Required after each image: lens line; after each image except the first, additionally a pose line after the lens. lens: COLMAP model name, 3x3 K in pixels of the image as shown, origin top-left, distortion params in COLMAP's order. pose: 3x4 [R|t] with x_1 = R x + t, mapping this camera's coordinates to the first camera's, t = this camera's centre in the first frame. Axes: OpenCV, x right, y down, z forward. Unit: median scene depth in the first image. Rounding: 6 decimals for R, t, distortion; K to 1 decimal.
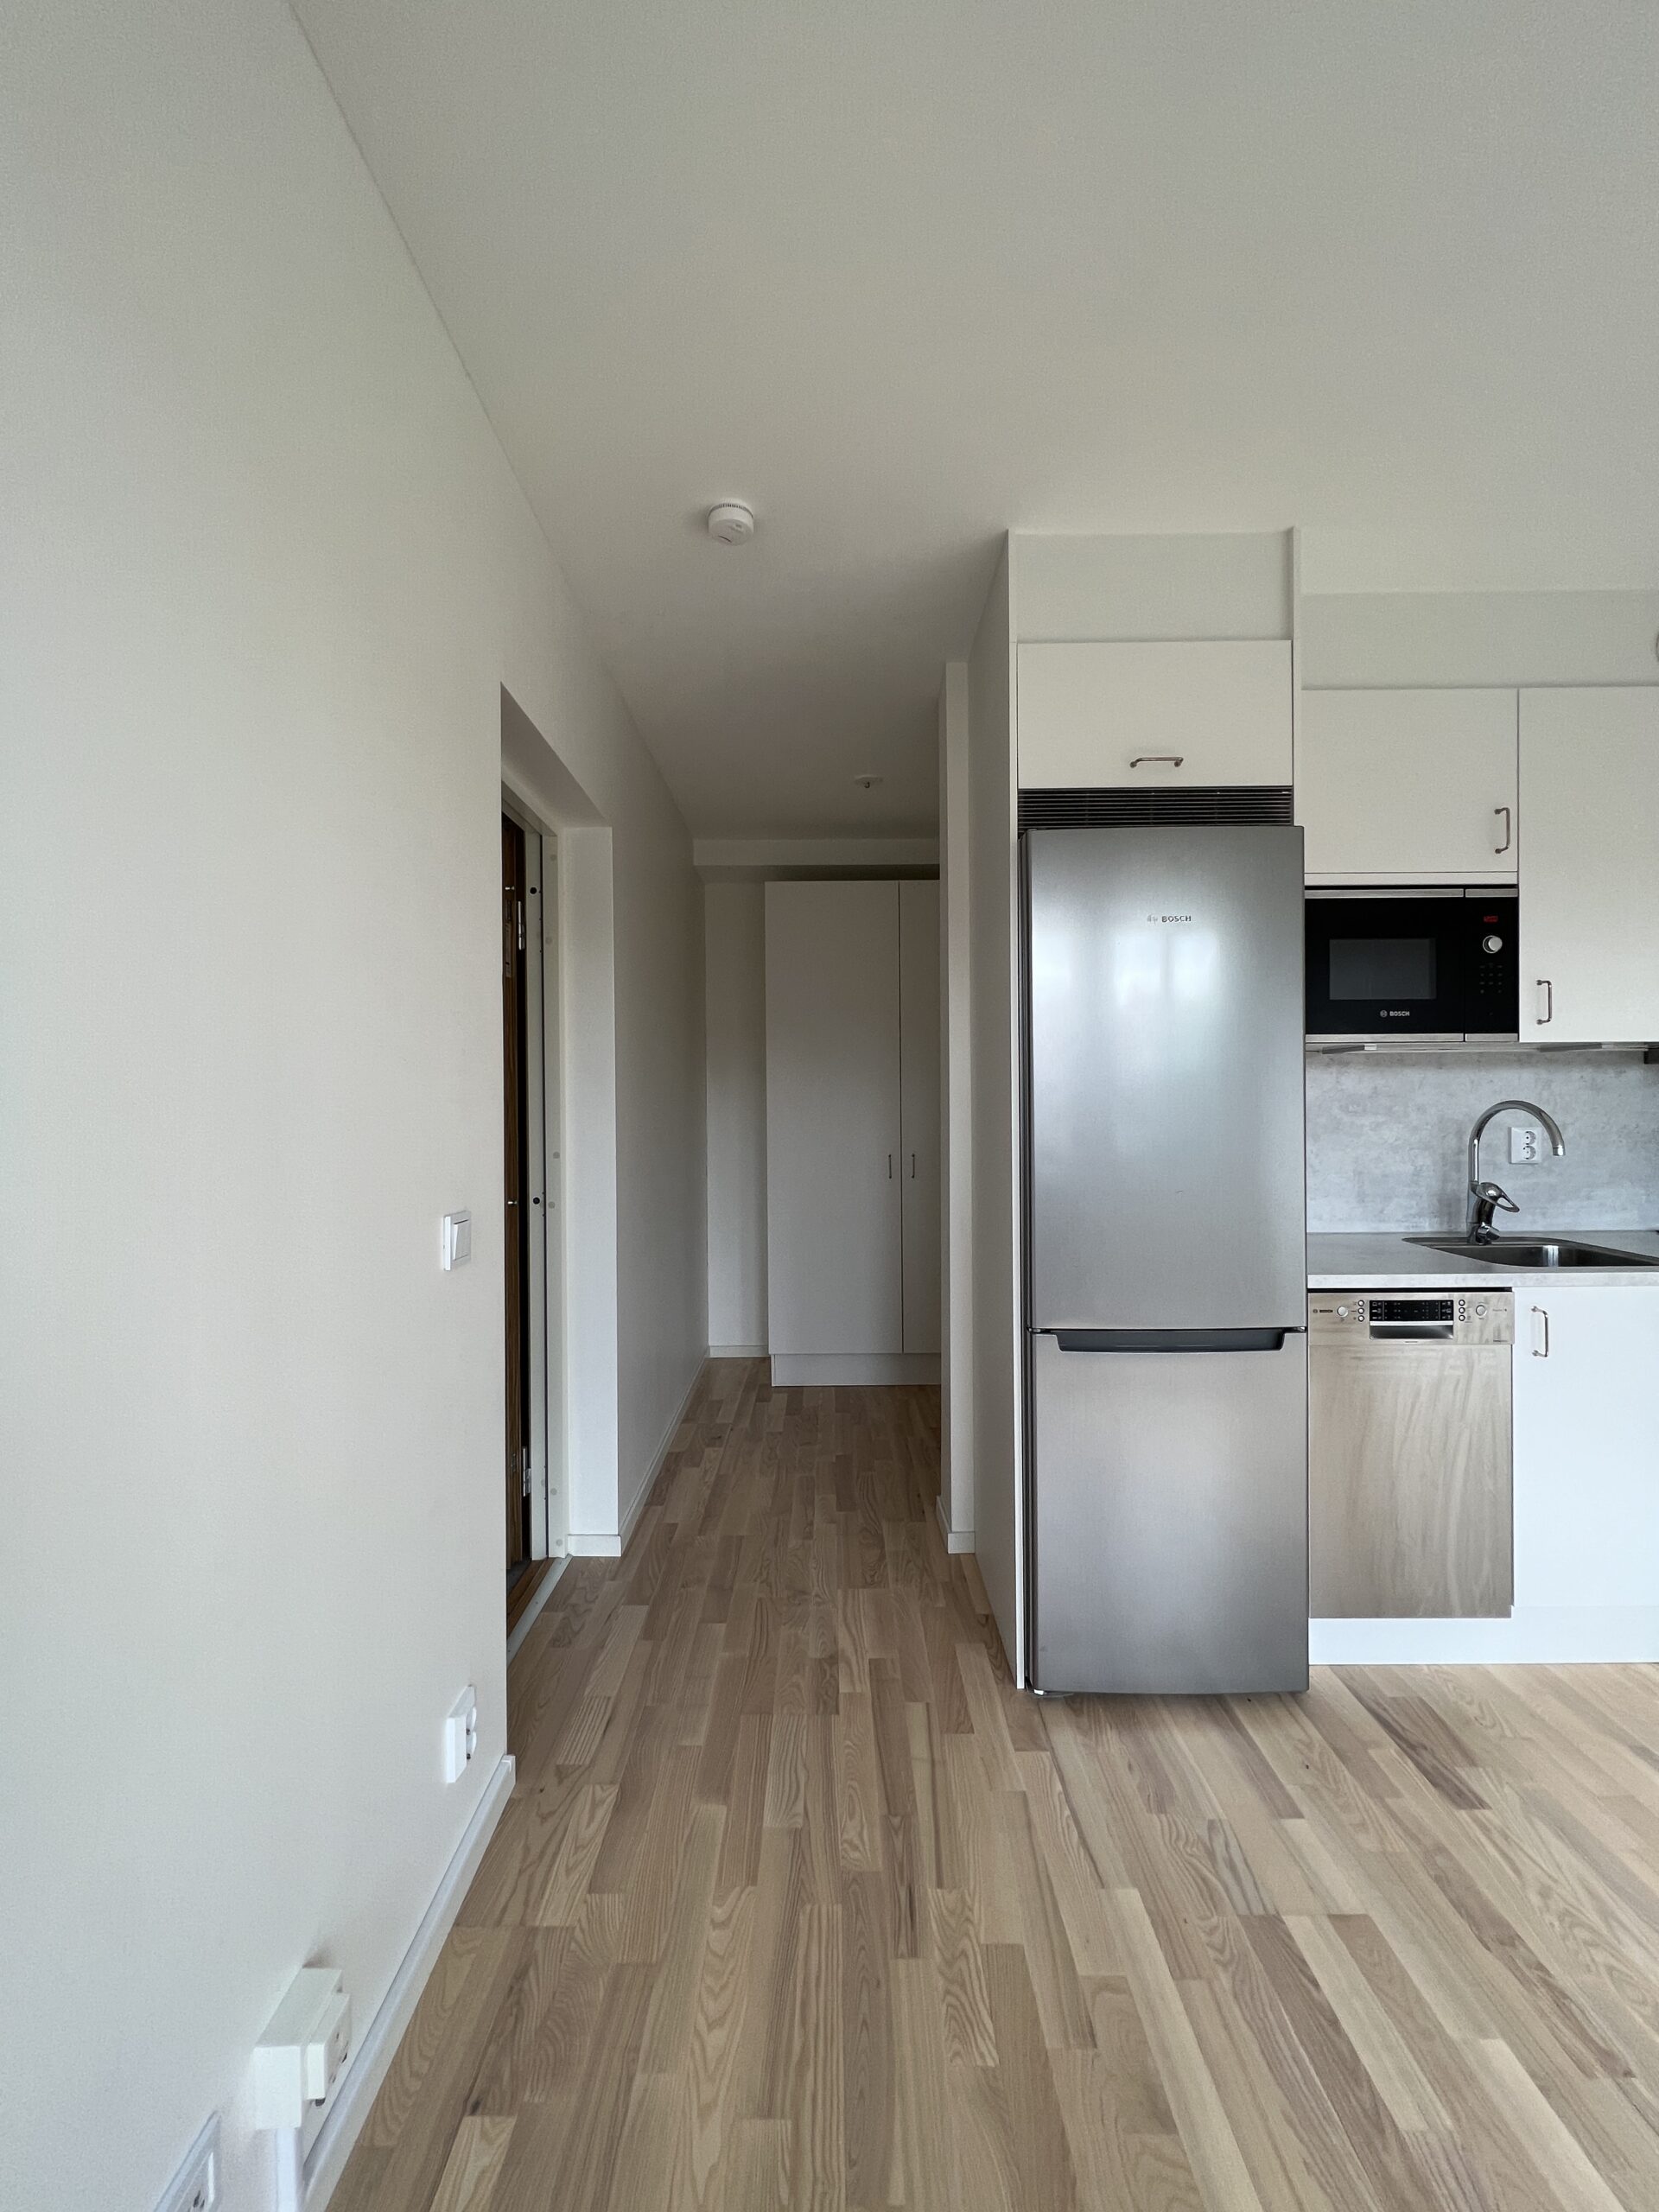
lens RADIAL K [[885.0, 0, 829.5], [0, 885.0, 1106.0], [0, 0, 1]] dist [-0.001042, -0.000483]
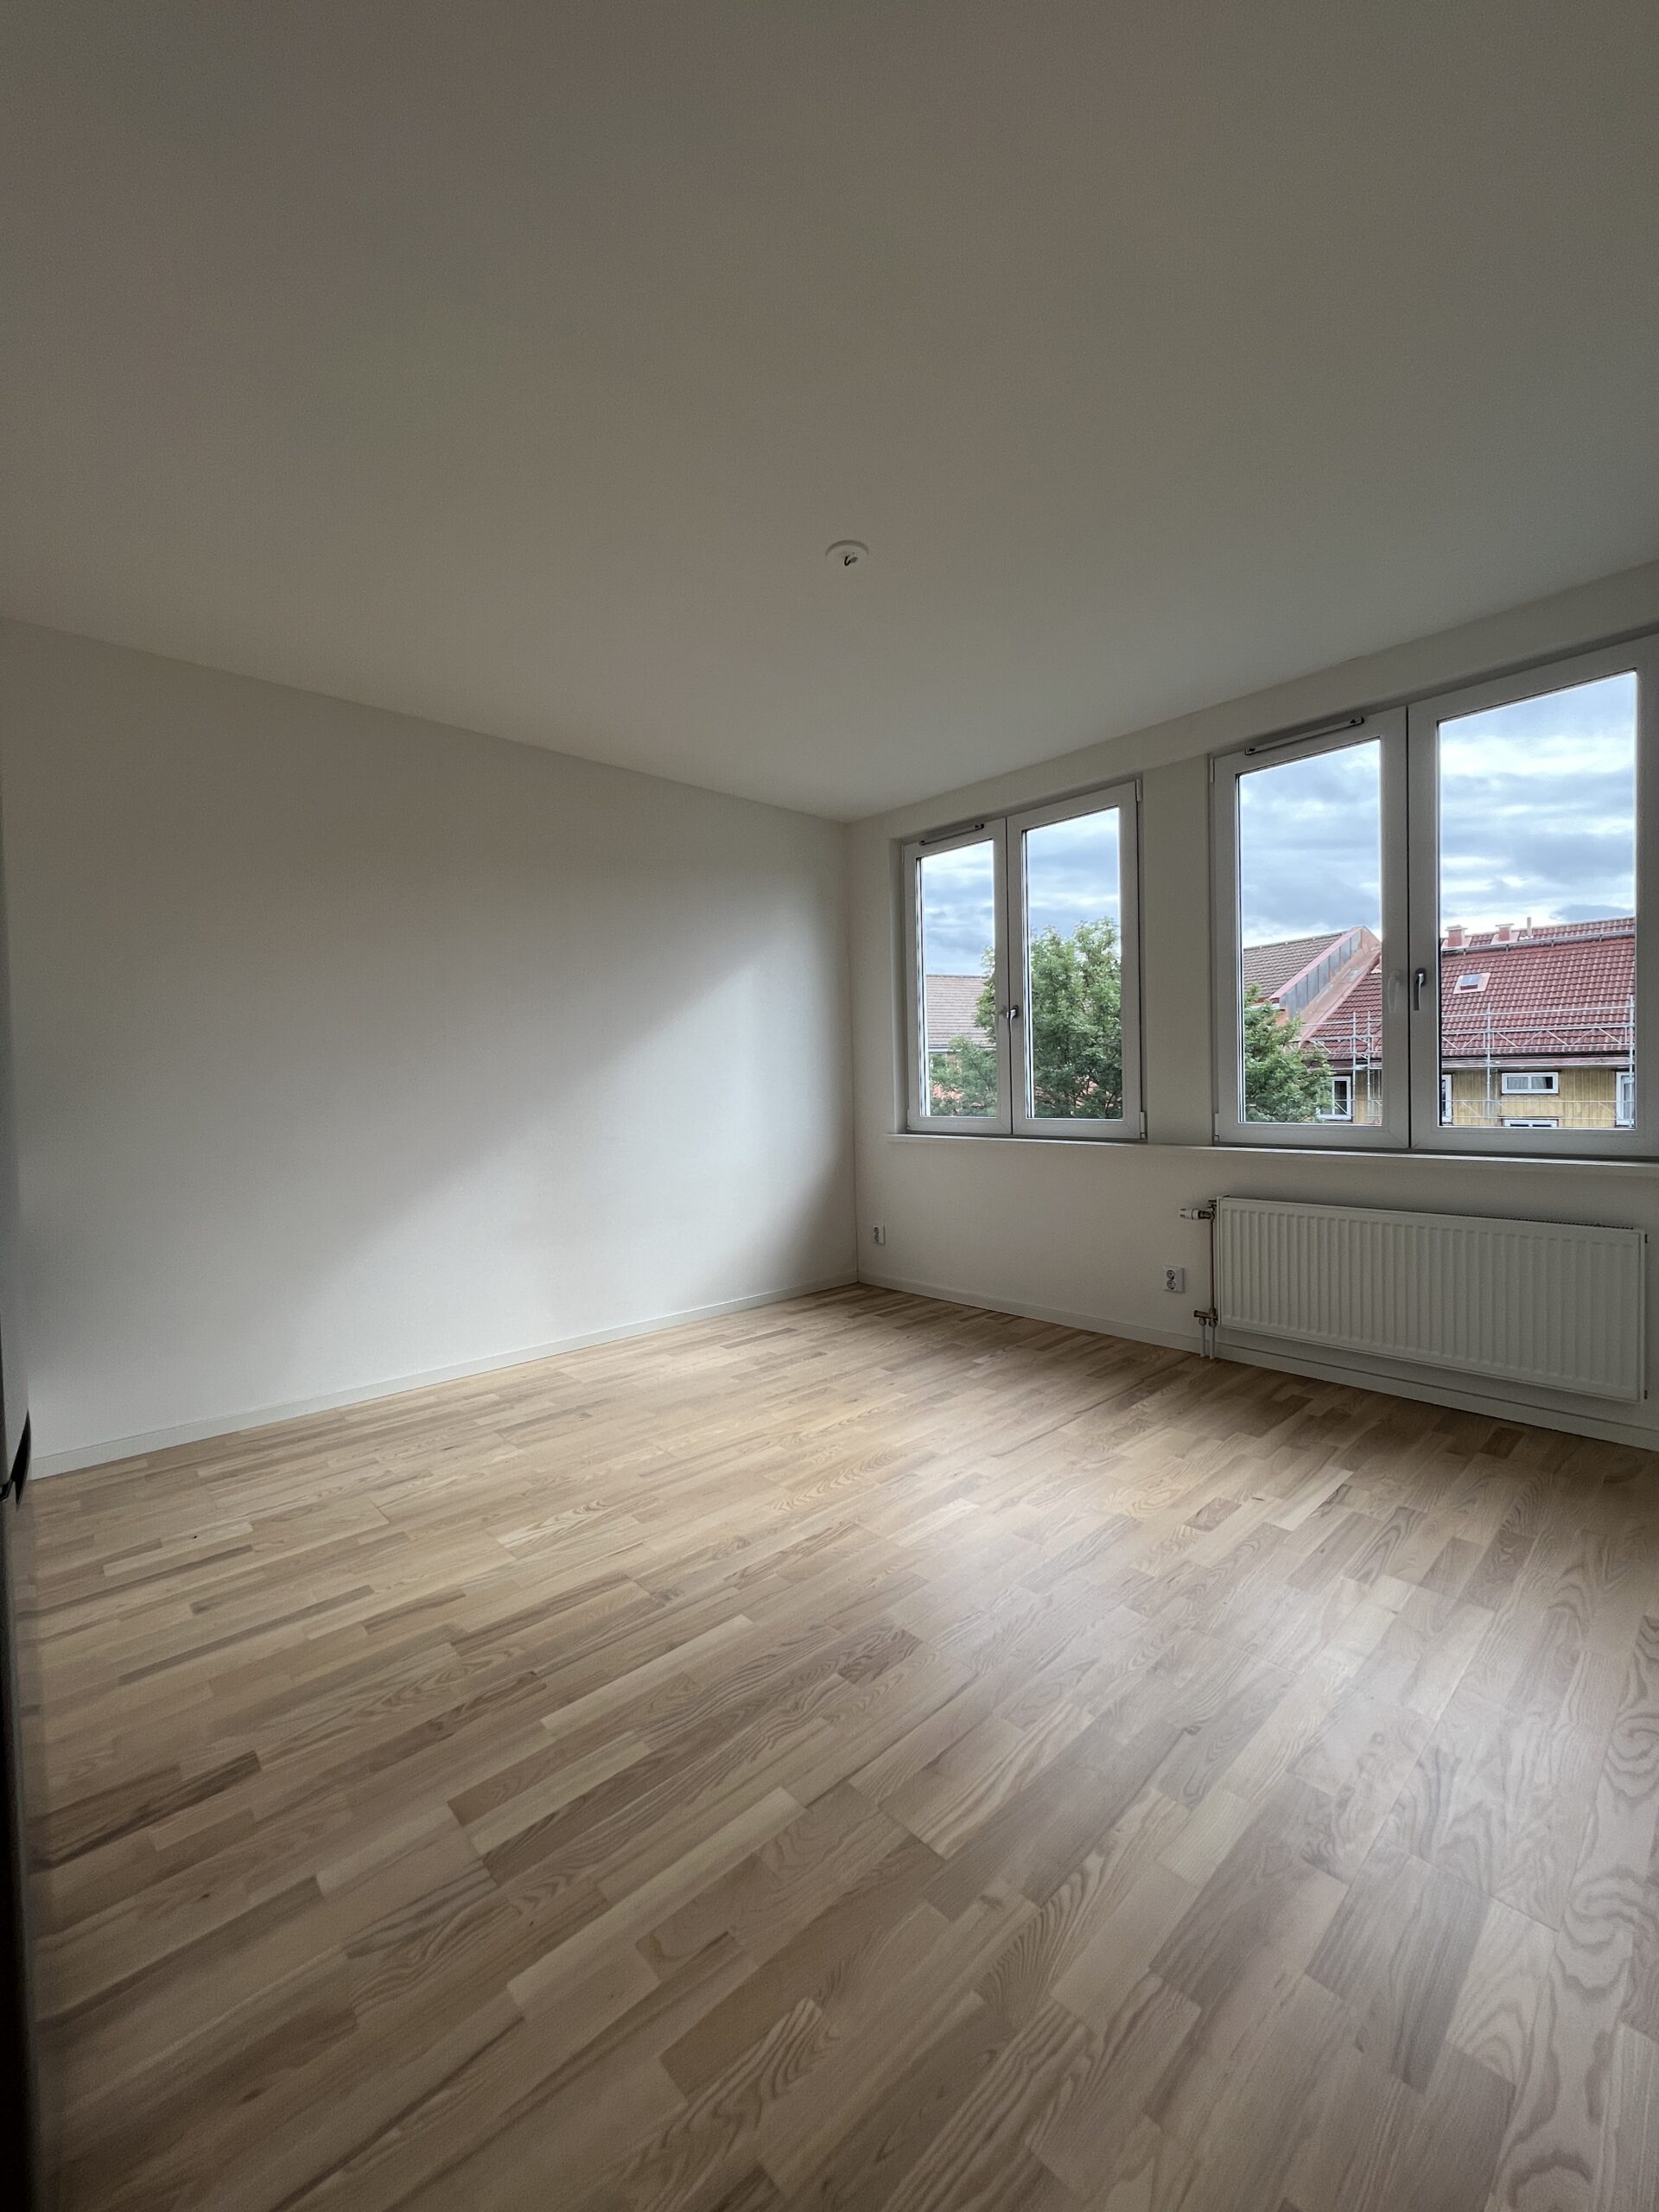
lens RADIAL K [[885.0, 0, 829.5], [0, 885.0, 1106.0], [0, 0, 1]] dist [-0.001042, -0.000483]
pose [[-0.679412, 0.002230, 0.733754, -0.311821], [0.032210, 0.999122, 0.026787, 0.079171], [-0.733050, 0.041834, -0.678887, 0.968133]]
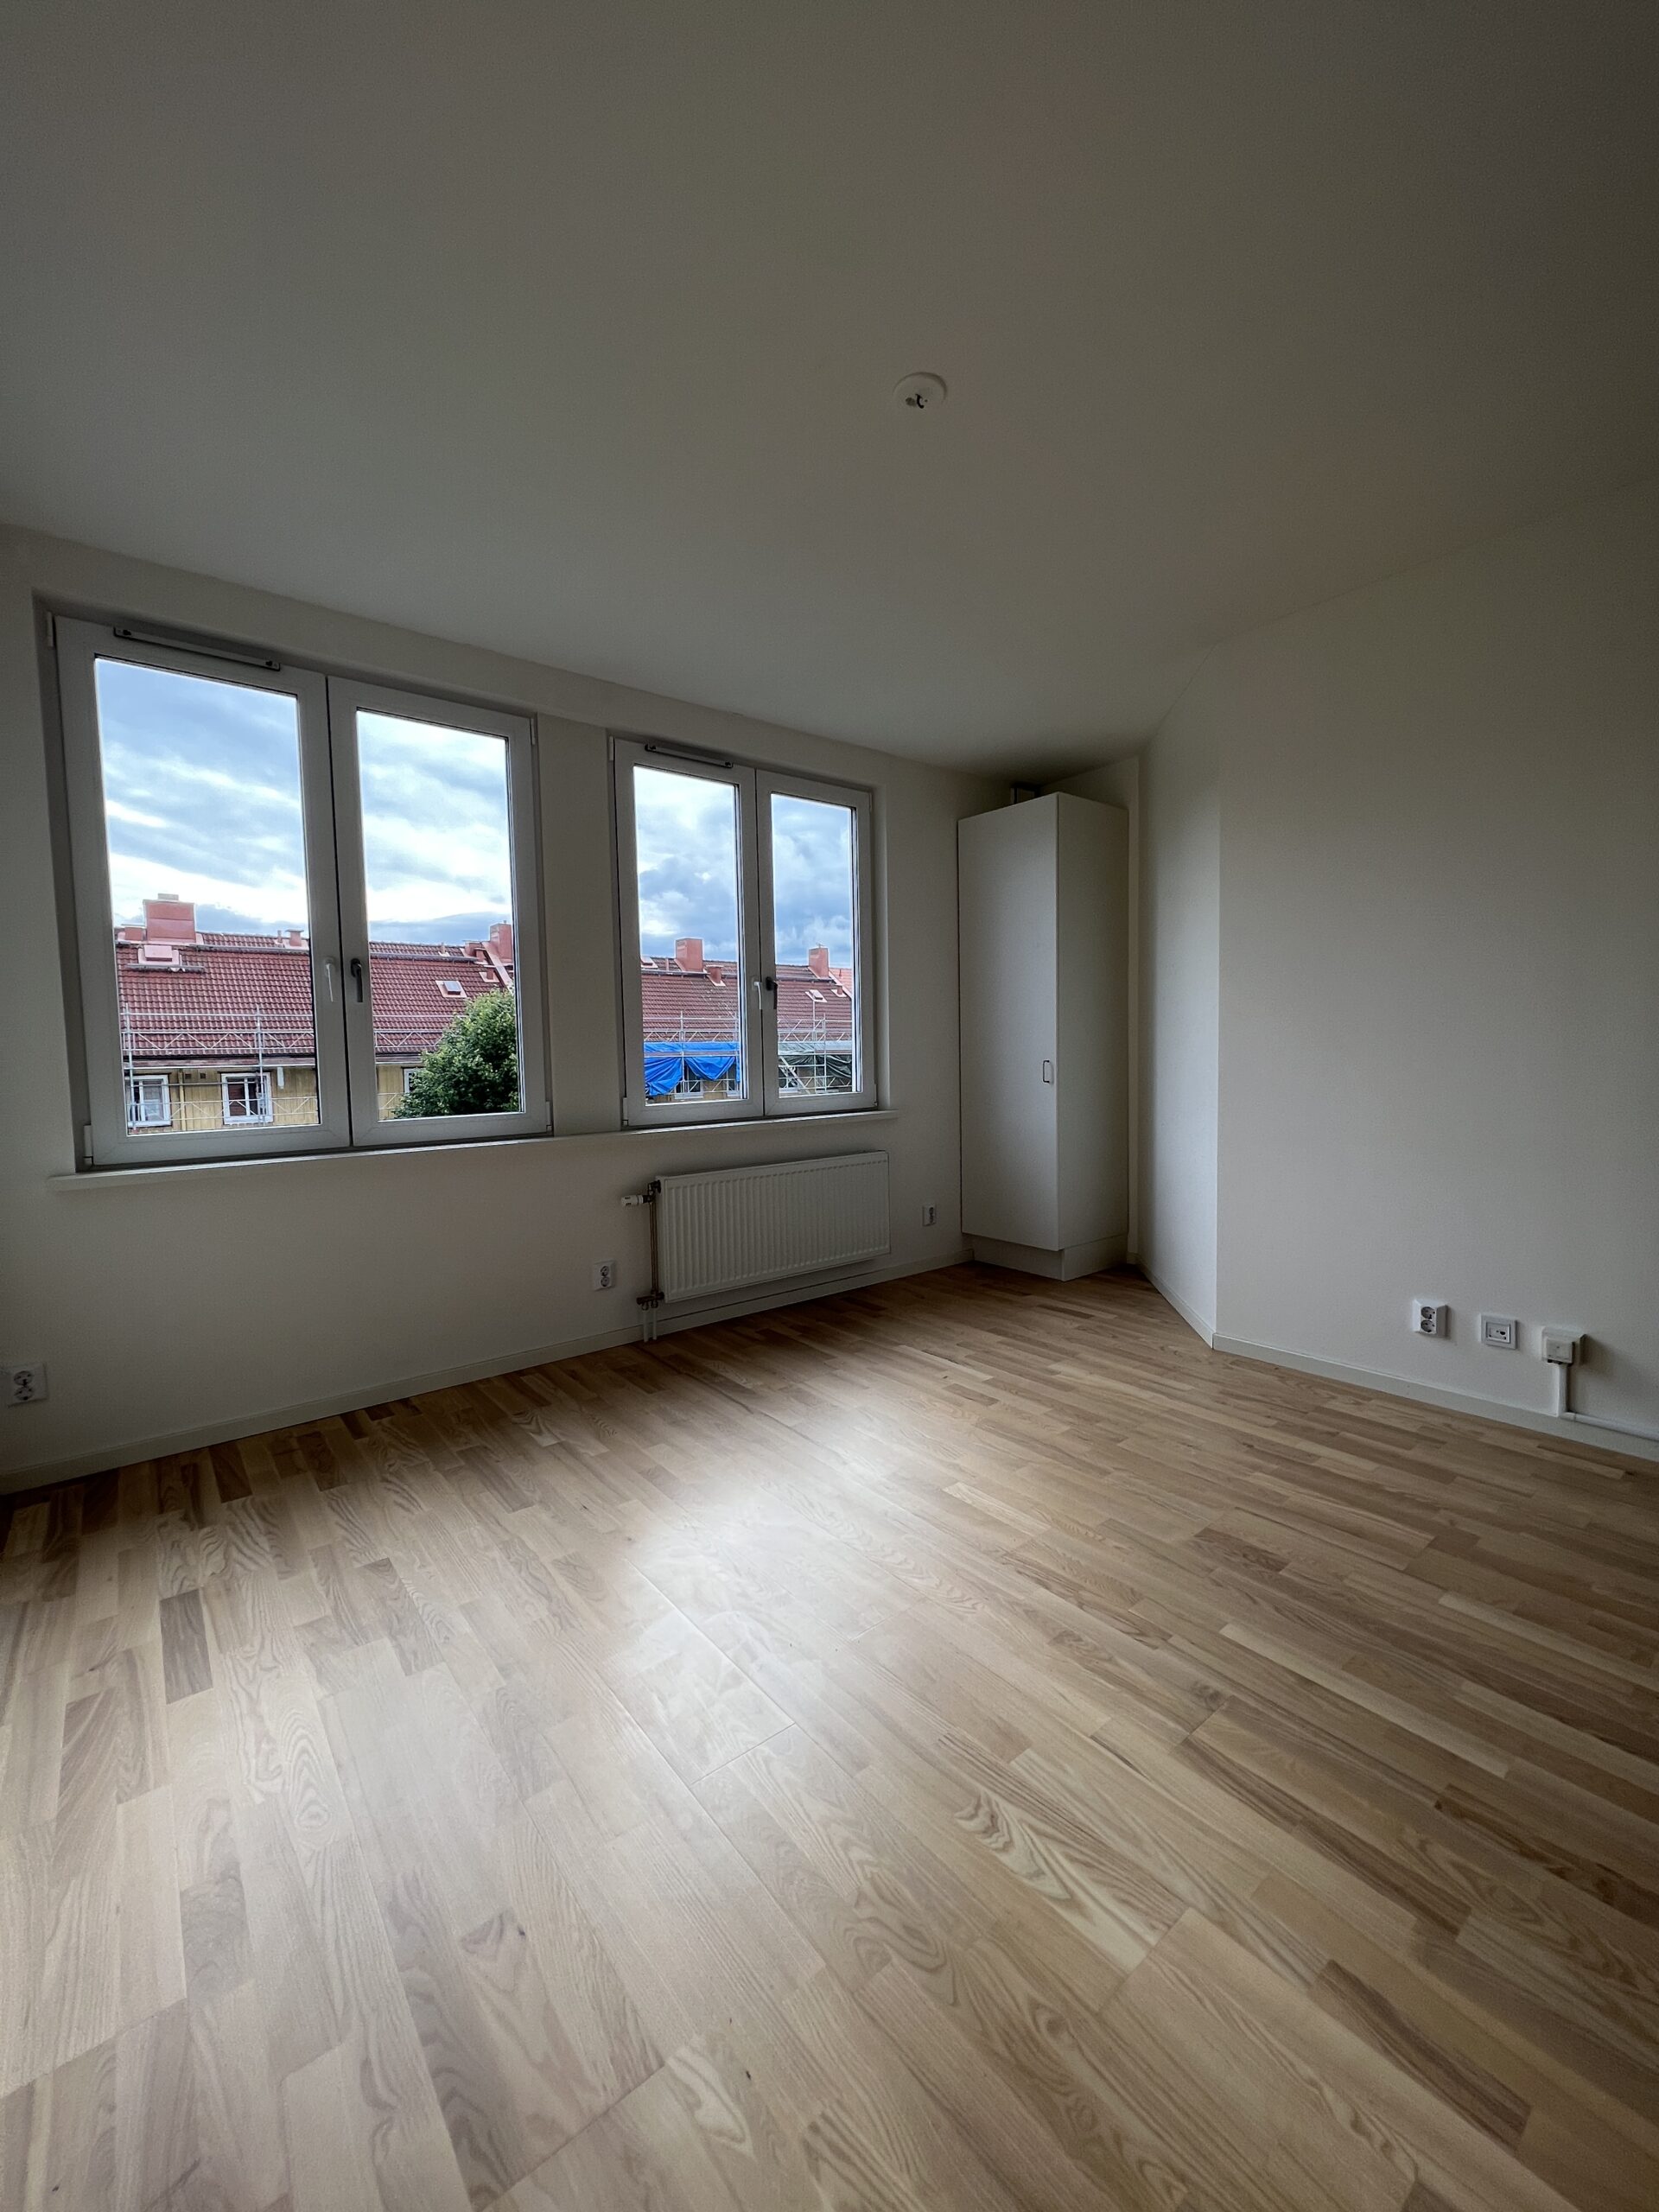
lens RADIAL K [[890.5, 0, 823.1], [0, 890.5, 1106.1], [0, 0, 1]] dist [-0.001403, 0.000005]
pose [[-0.781436, 0.063013, -0.620795, 1.307143], [0.025676, 0.997293, 0.068908, 0.070524], [0.623457, 0.037907, -0.780938, 0.824352]]
